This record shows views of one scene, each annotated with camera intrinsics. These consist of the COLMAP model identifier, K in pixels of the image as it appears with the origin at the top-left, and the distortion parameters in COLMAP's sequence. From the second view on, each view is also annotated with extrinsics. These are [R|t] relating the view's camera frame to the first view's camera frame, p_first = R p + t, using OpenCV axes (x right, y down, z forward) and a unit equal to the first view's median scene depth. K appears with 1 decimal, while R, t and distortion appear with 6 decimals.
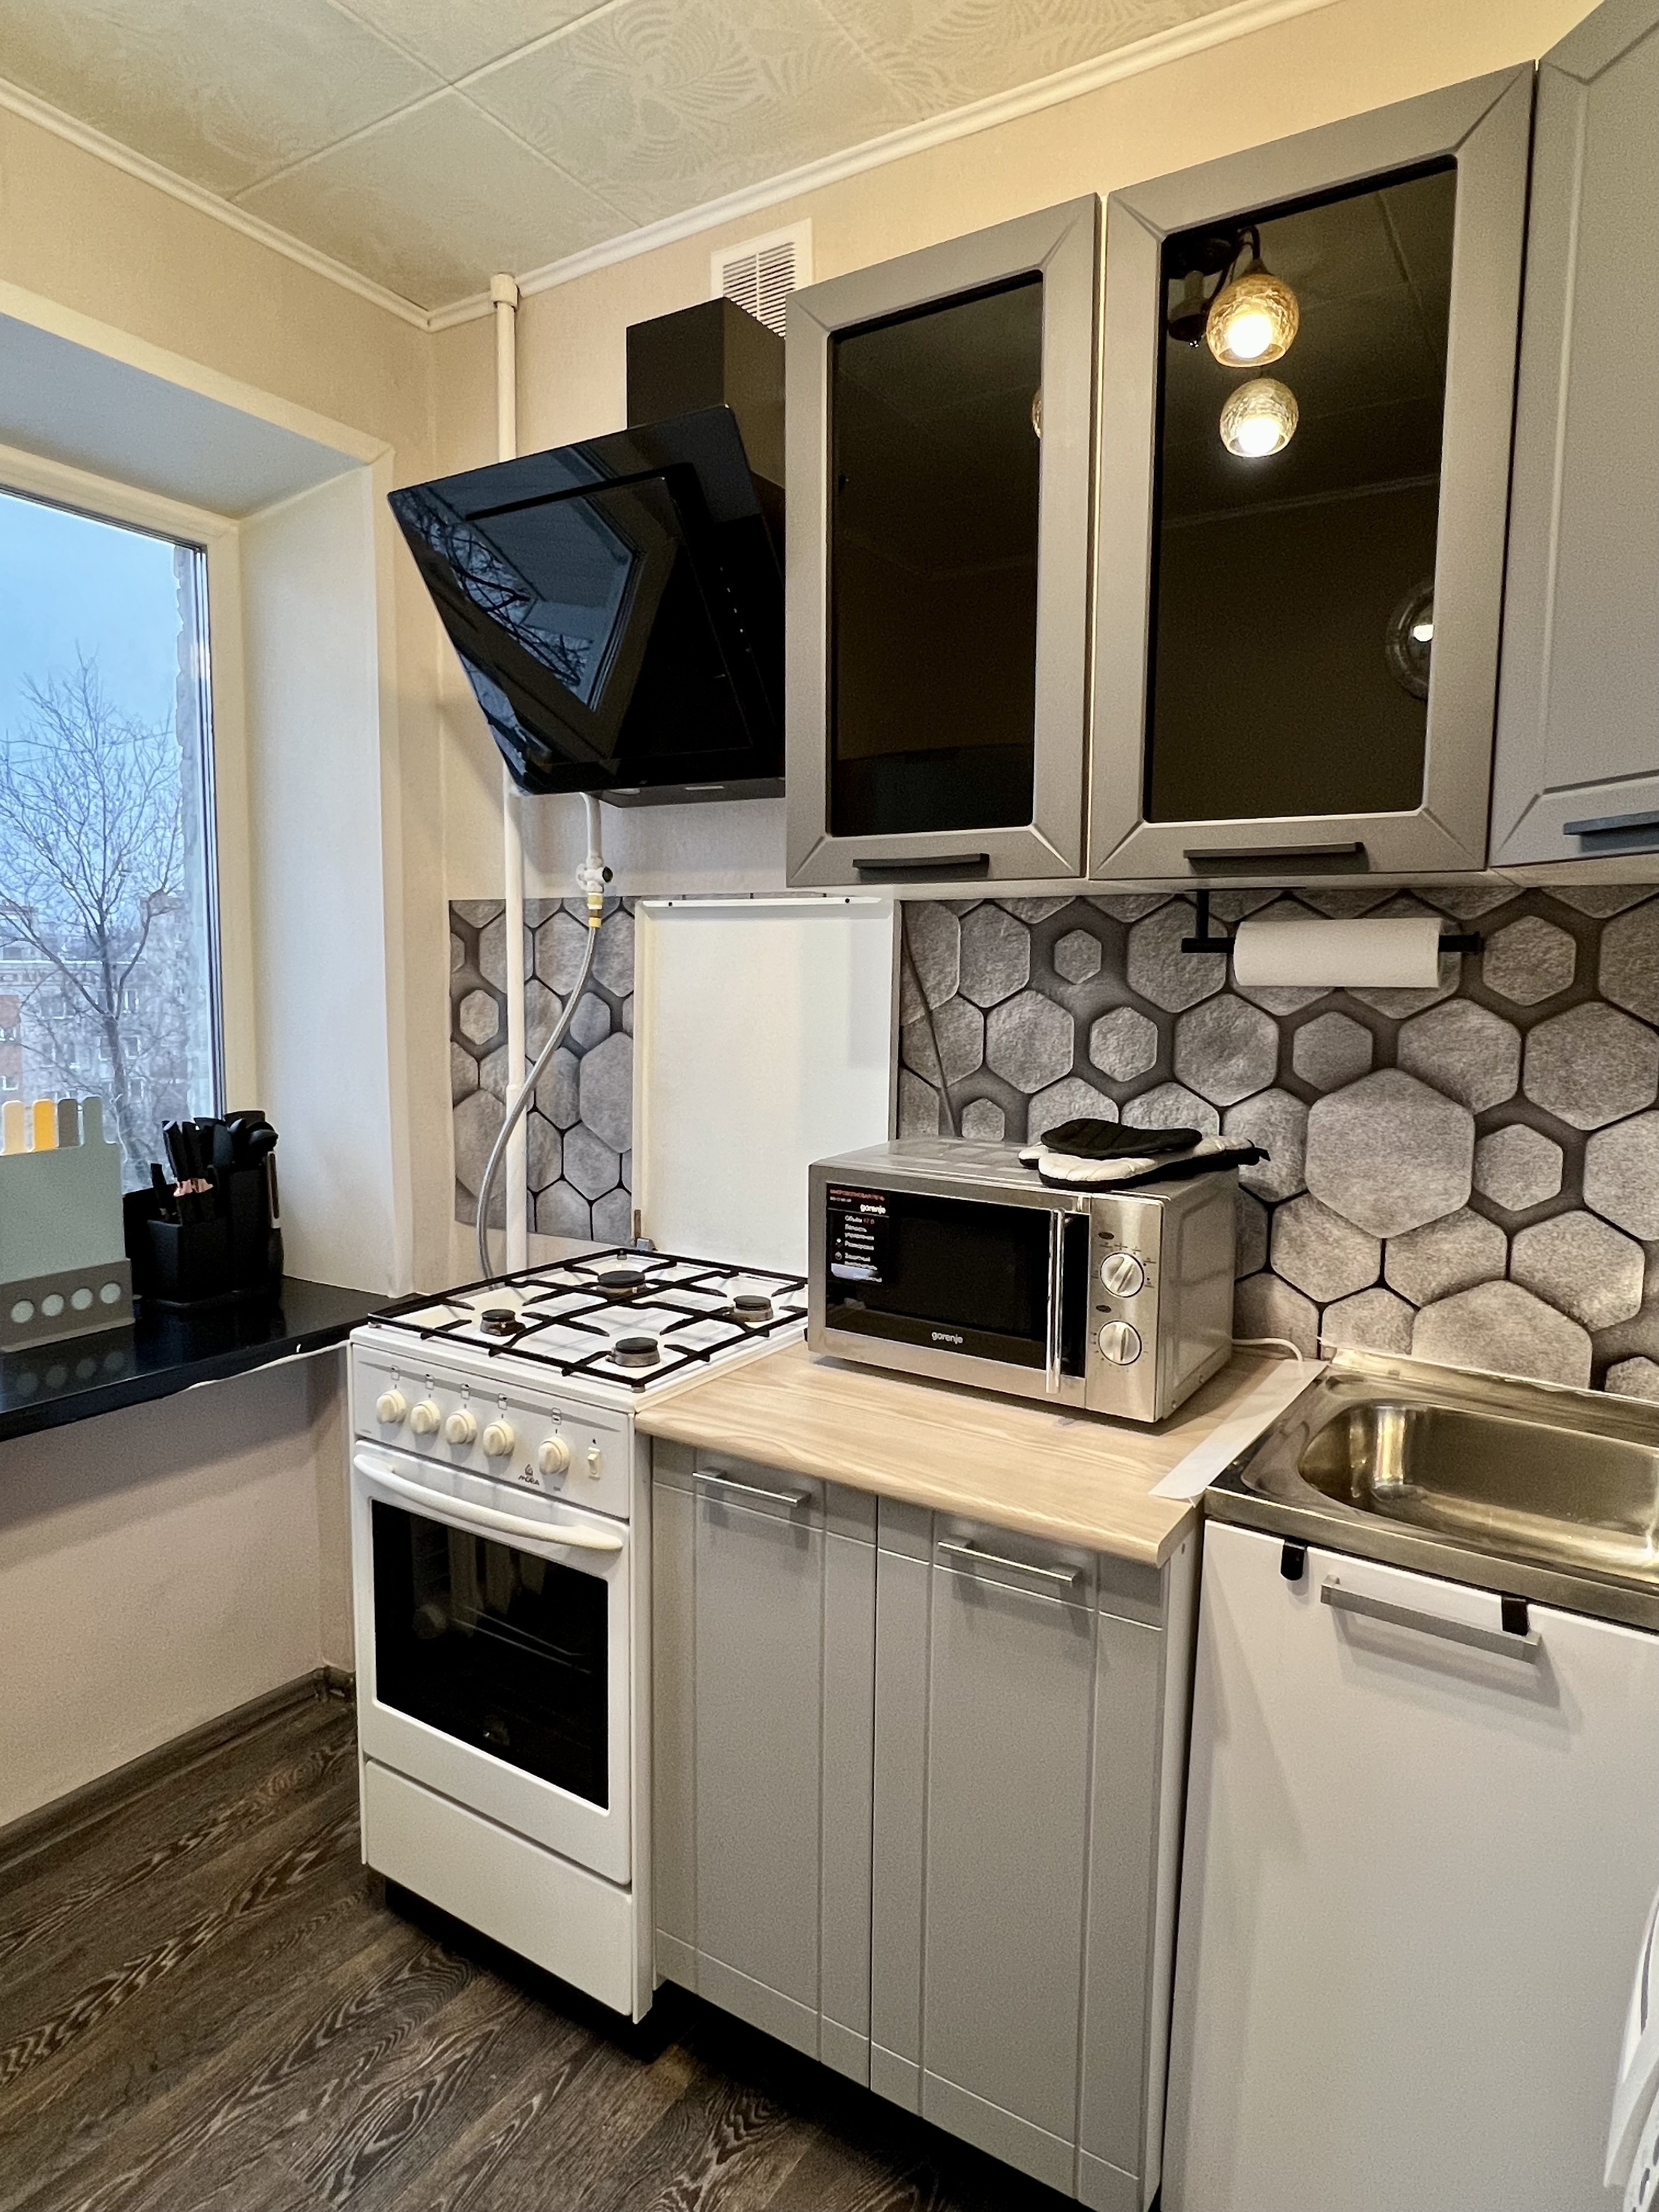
lens RADIAL K [[1320.3, 0, 891.1], [0, 1320.3, 1104.5], [0, 0, 1]] dist [0.002638, 0.000460]
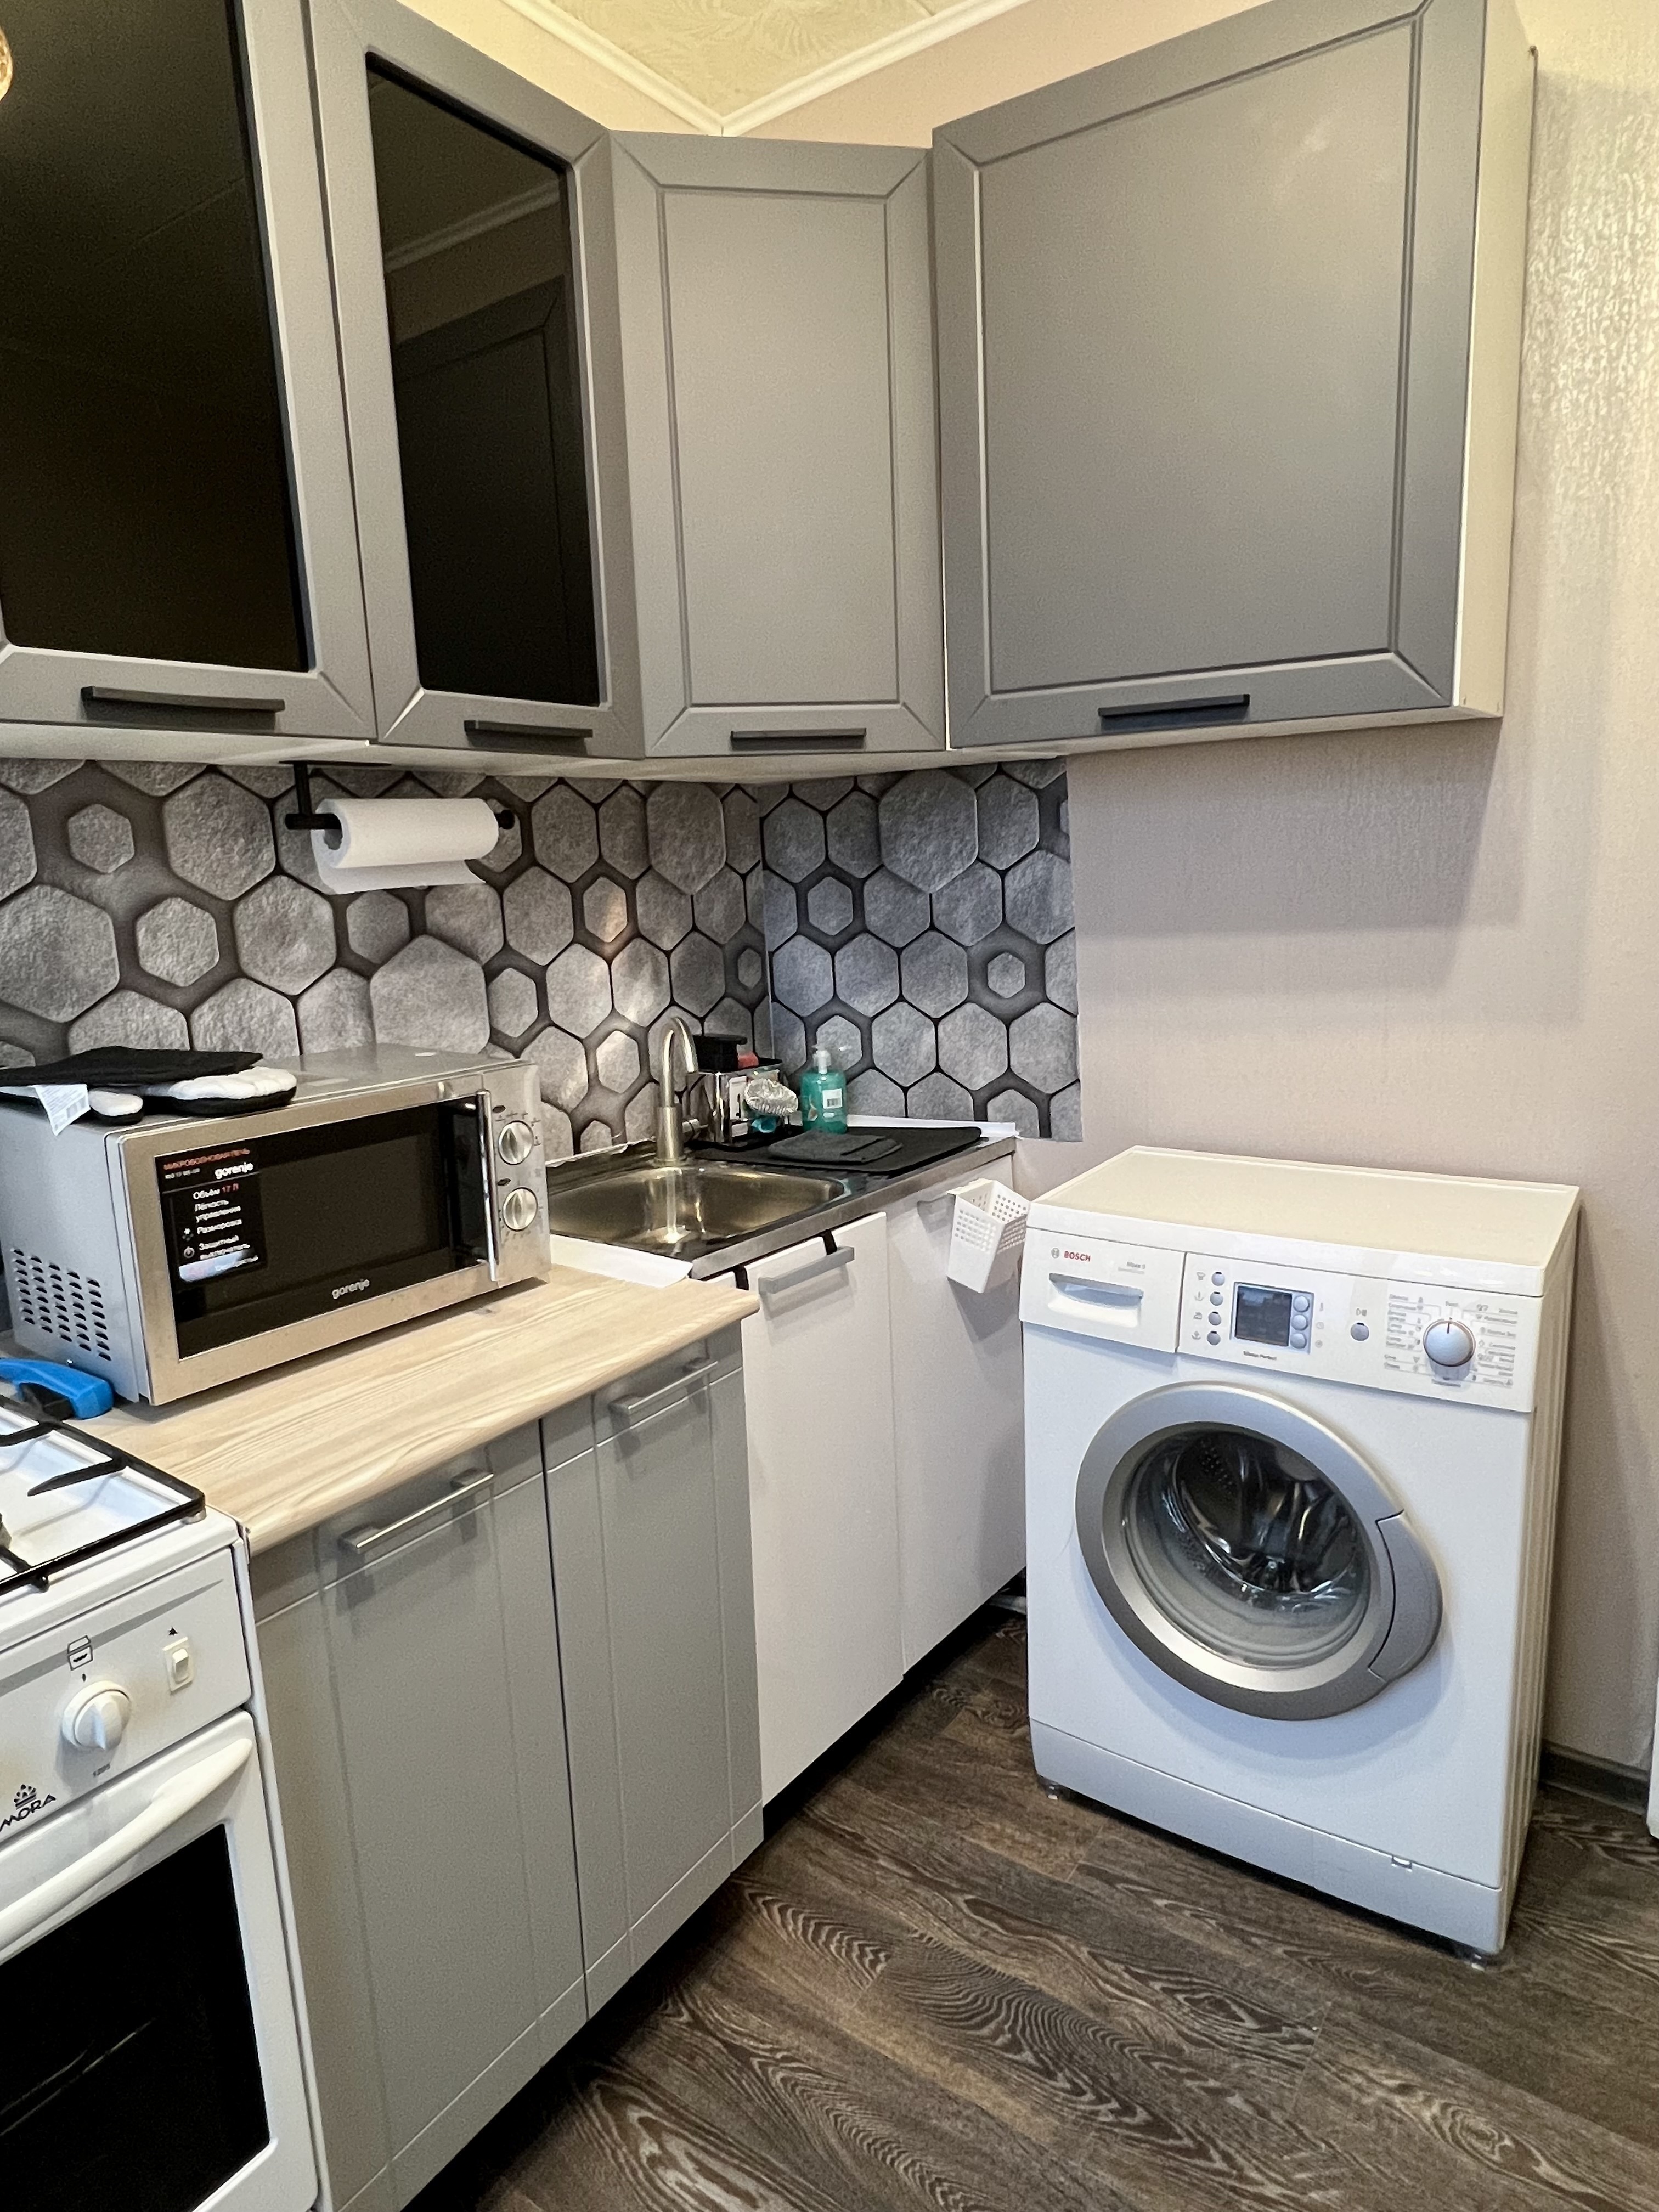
lens RADIAL K [[1320.3, 0, 834.9], [0, 1320.3, 1107.9], [0, 0, 1]] dist [0.002638, 0.000460]
pose [[0.043769, -0.201974, 0.978412, -0.711760], [0.139310, 0.971017, 0.194215, -0.052694], [-0.989281, 0.127802, 0.070637, 0.585148]]
